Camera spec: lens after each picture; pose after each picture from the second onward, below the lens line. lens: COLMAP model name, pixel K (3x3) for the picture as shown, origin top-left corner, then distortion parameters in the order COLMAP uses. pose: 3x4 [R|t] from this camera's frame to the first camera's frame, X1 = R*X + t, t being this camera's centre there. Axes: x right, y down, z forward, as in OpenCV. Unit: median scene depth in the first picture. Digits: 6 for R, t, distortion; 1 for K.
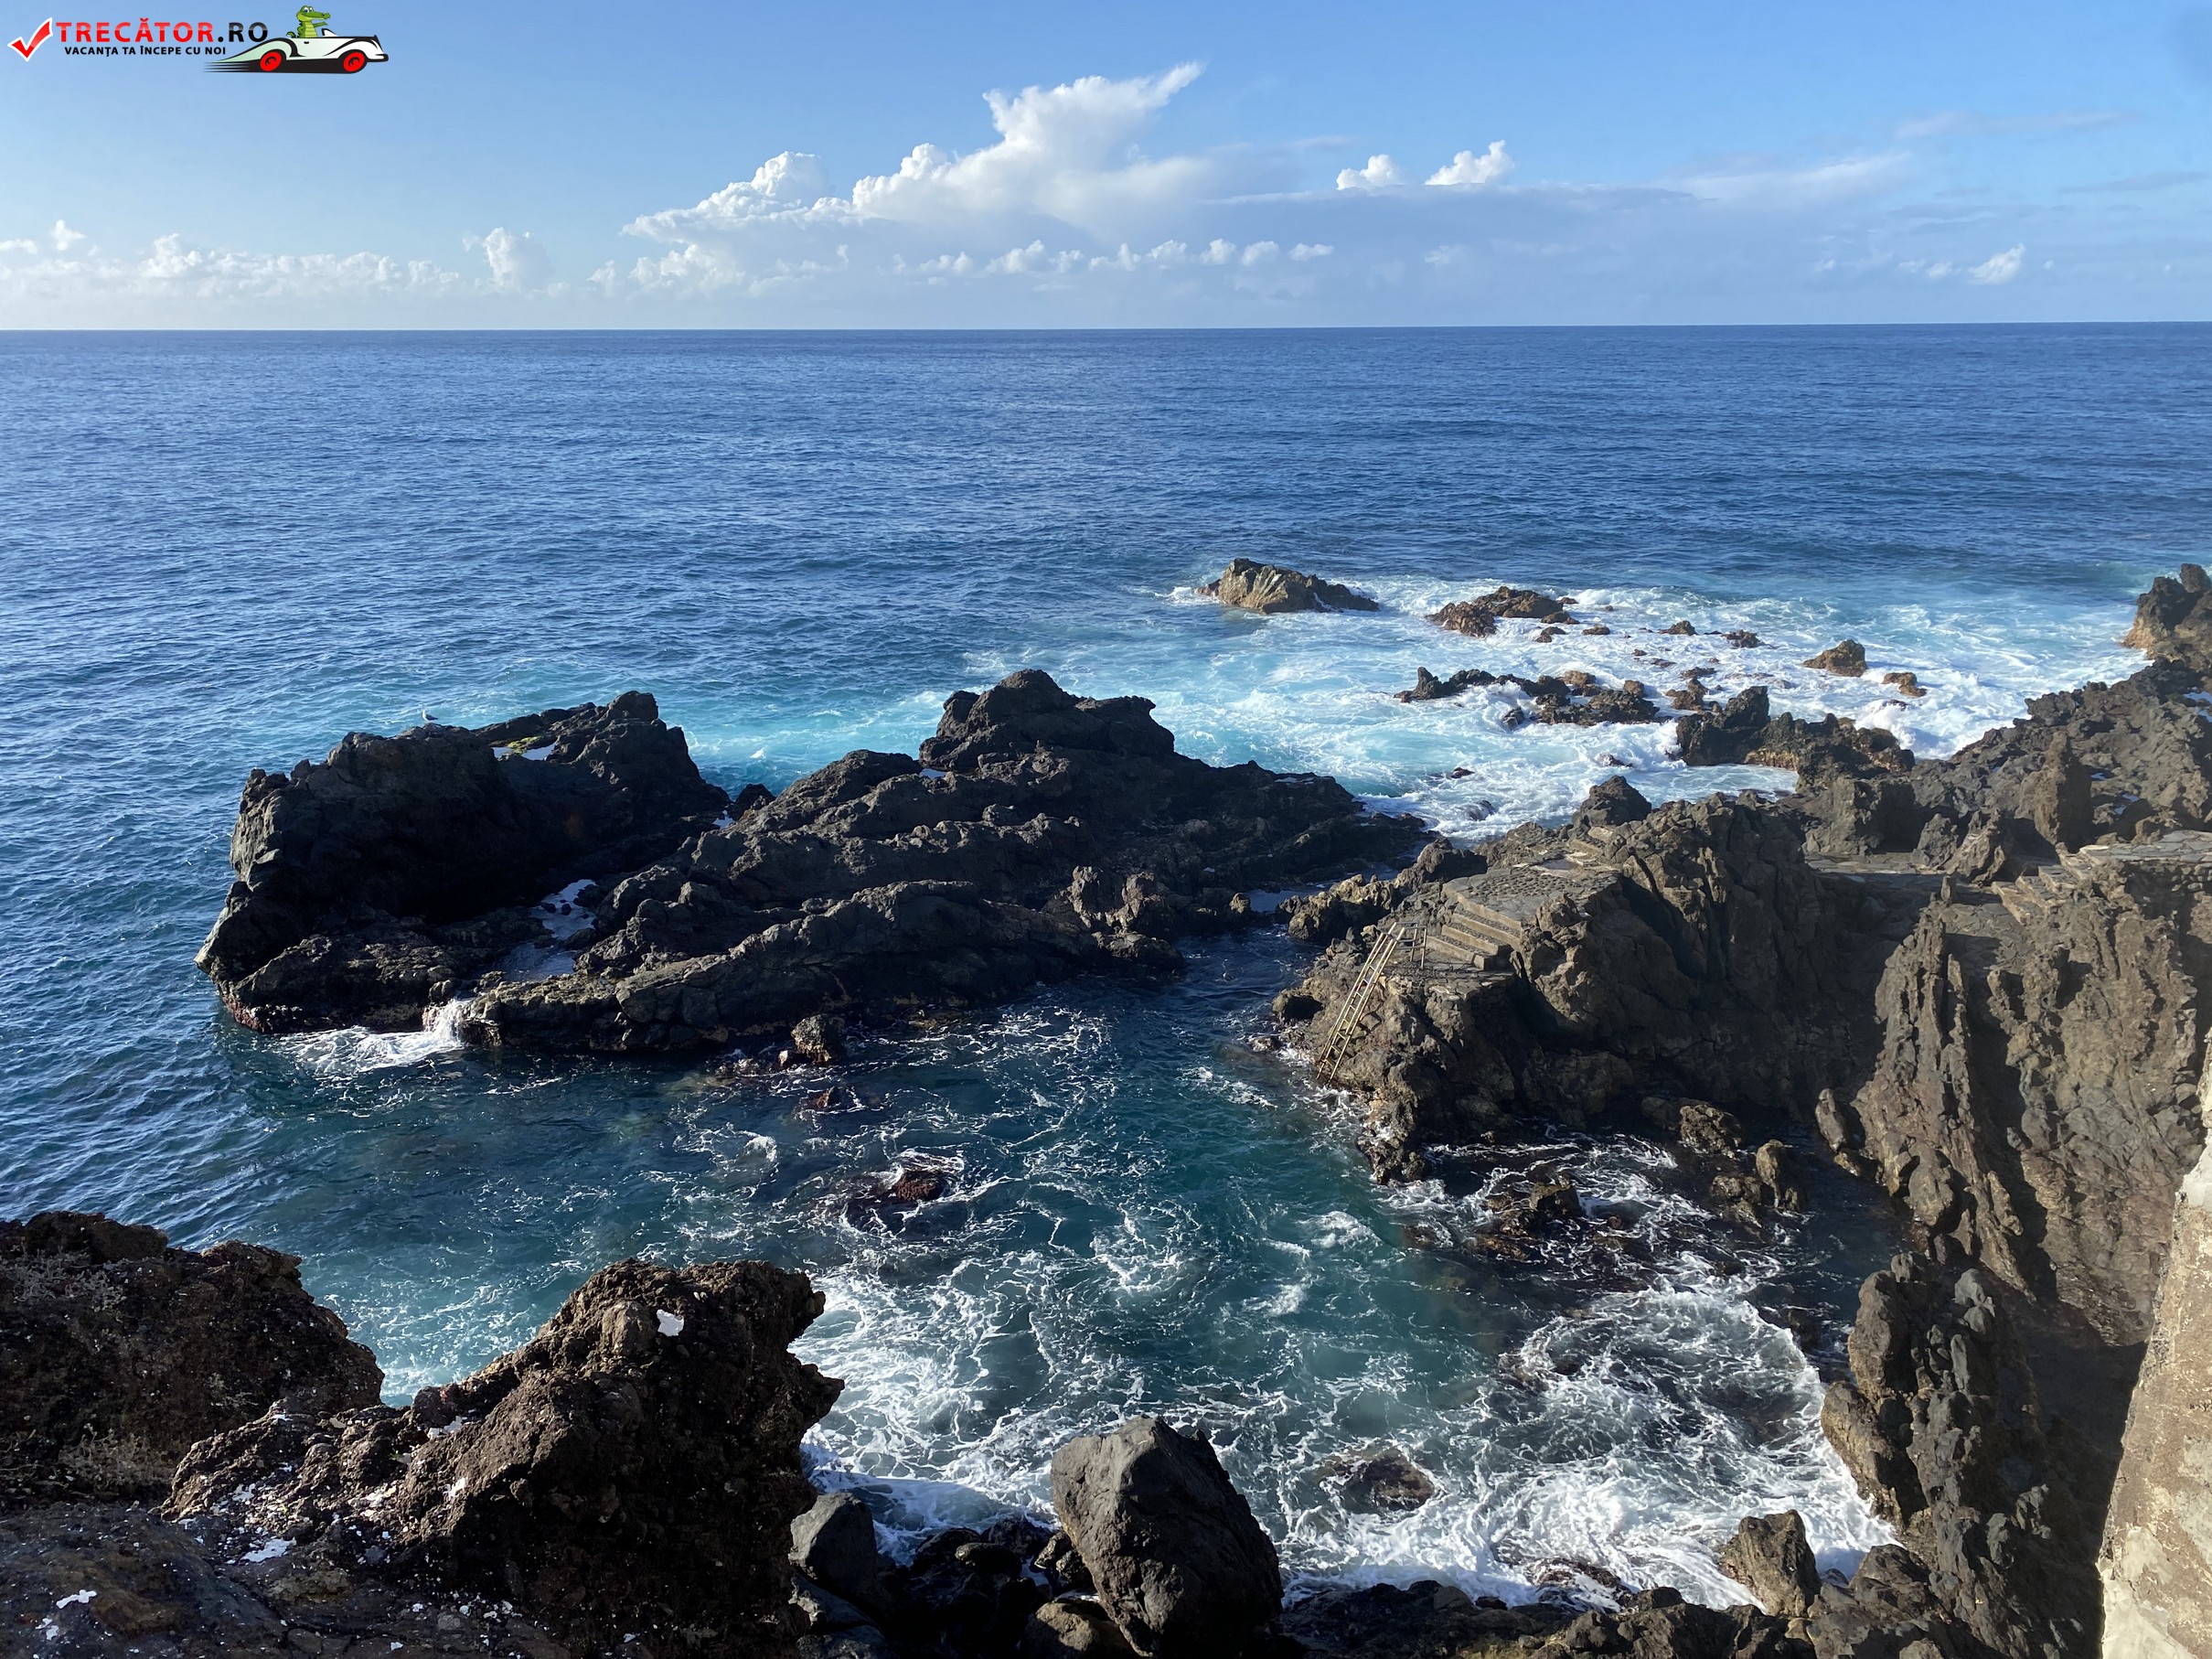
lens RADIAL K [[1666.5, 0, 1105.8], [0, 1666.5, 832.9], [0, 0, 1]] dist [0.003550, 0.000726]
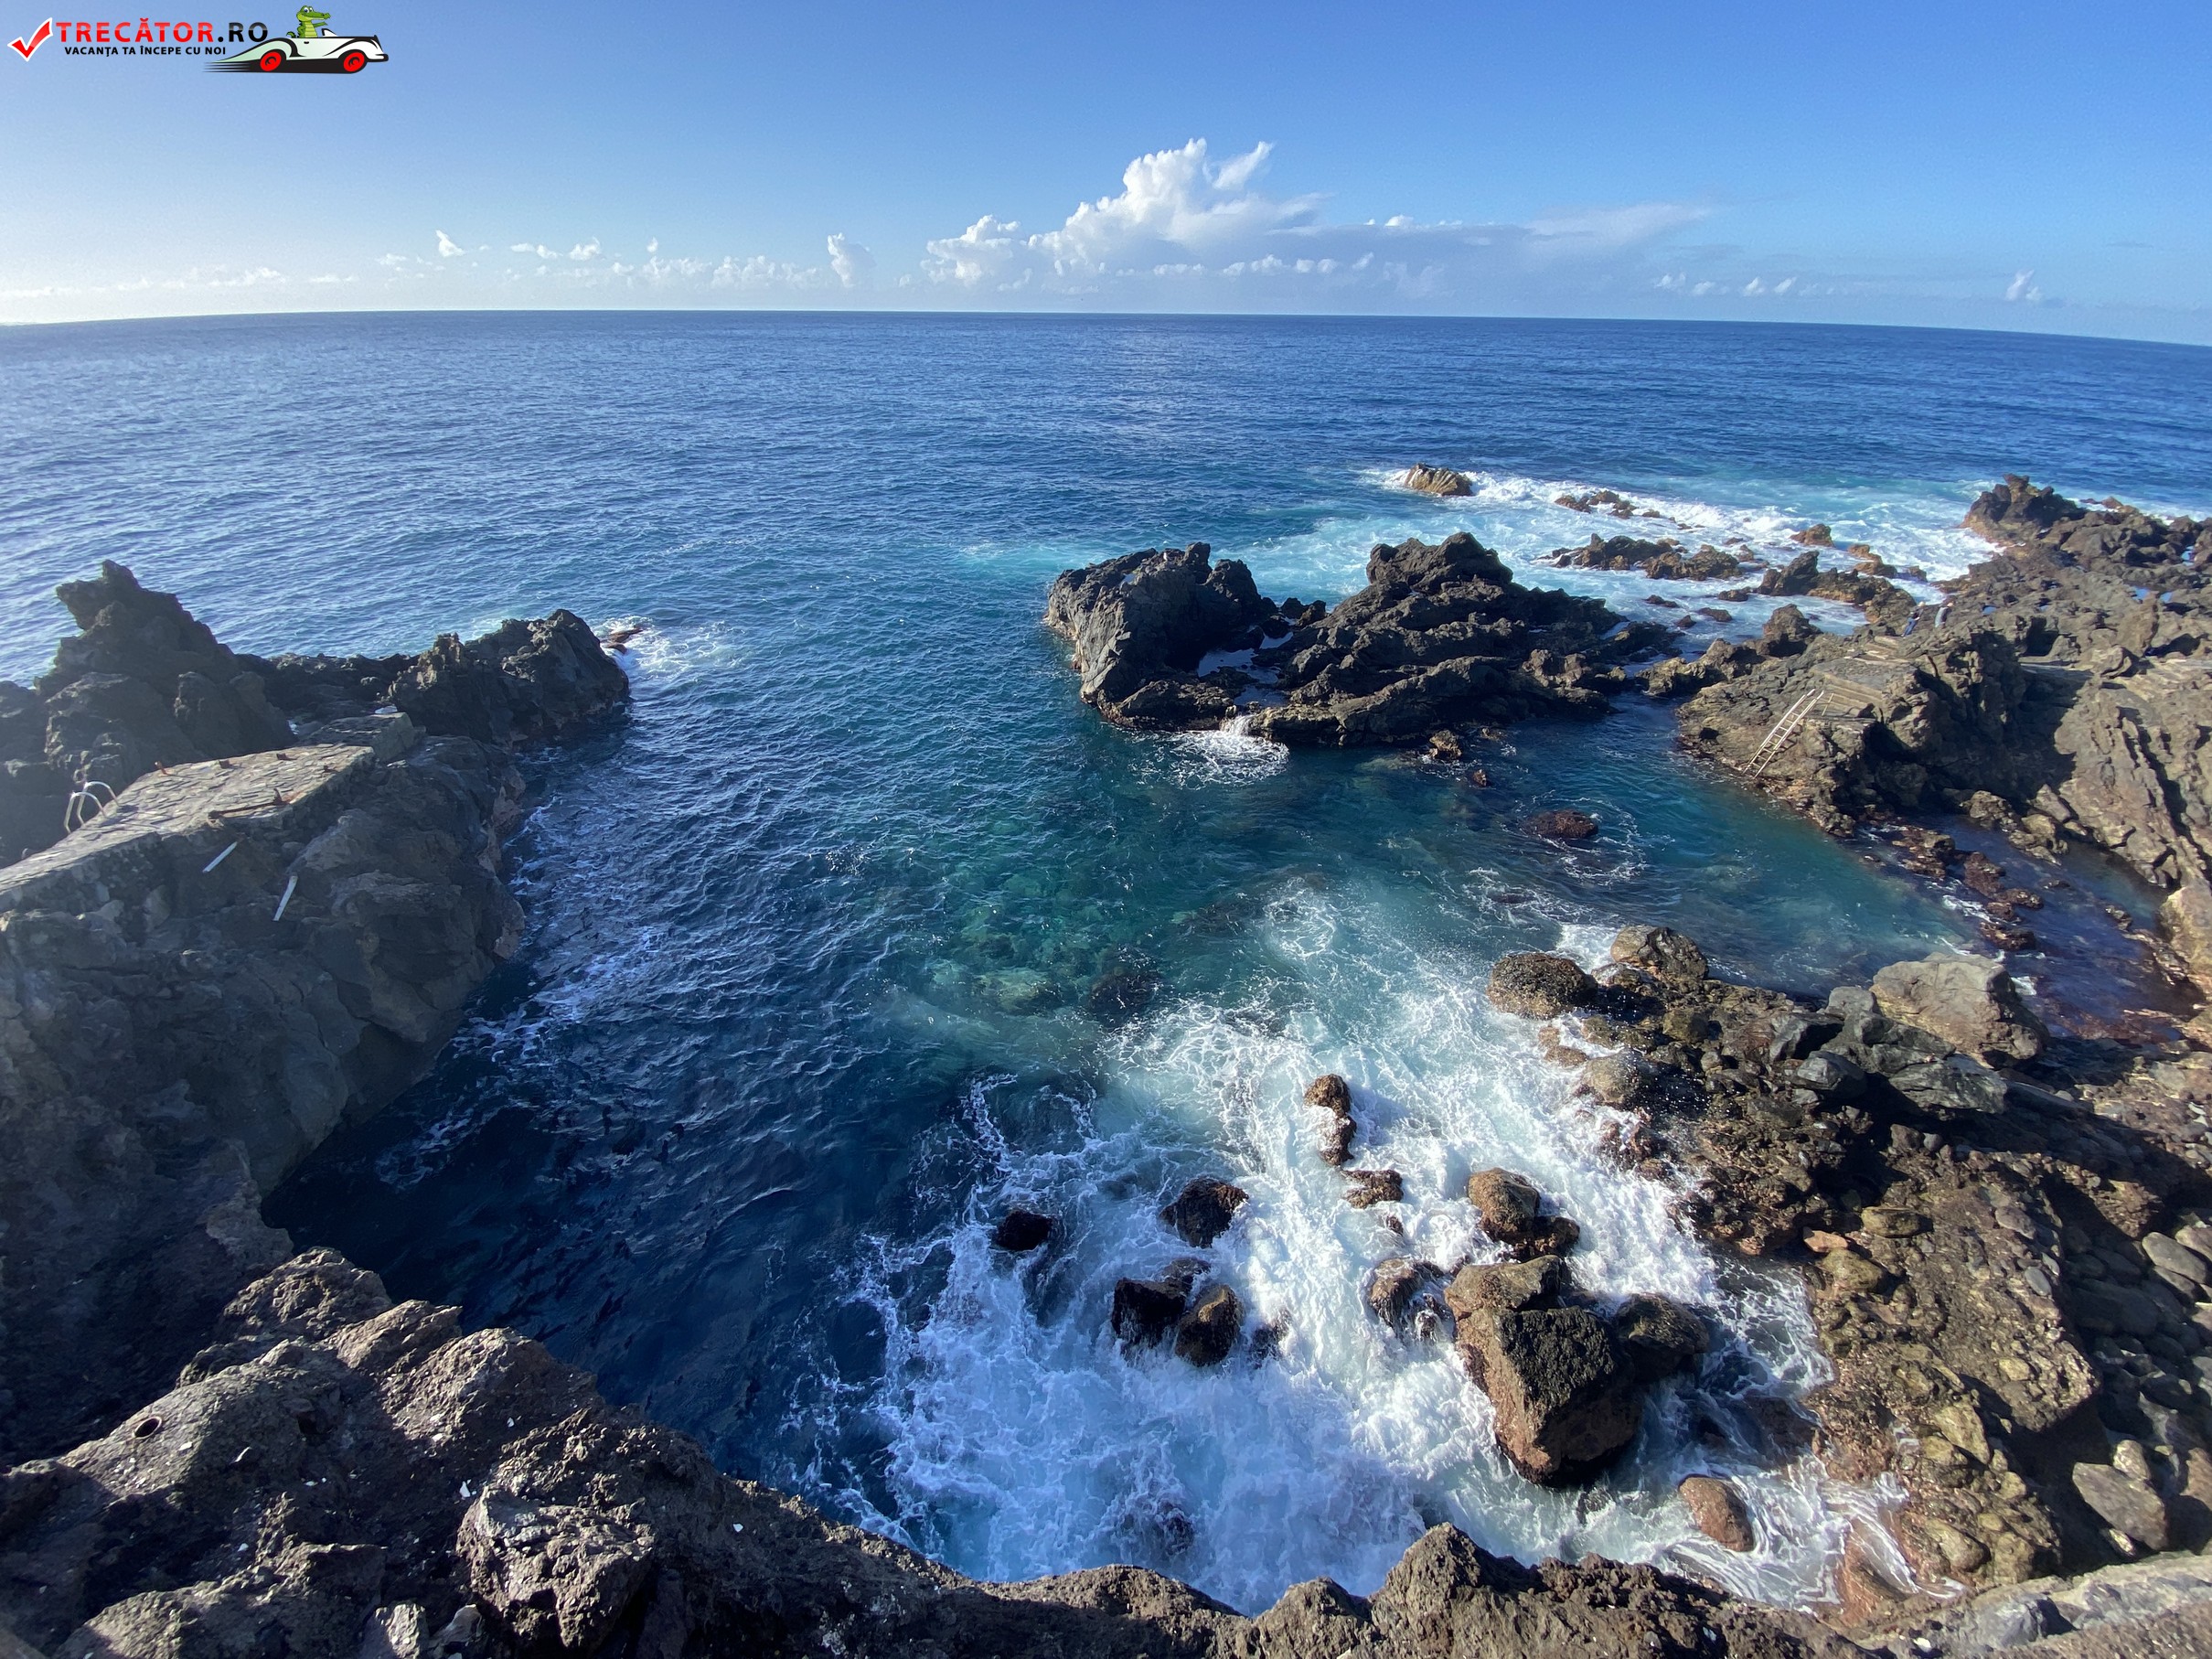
lens RADIAL K [[893.0, 0, 1103.9], [0, 893.0, 835.7], [0, 0, 1]] dist [-0.029546, -0.001928]
pose [[0.998125, 0.029660, -0.053540, -0.470813], [-0.016177, 0.971478, 0.236579, -0.003542], [0.059030, -0.235269, 0.970136, -0.002444]]
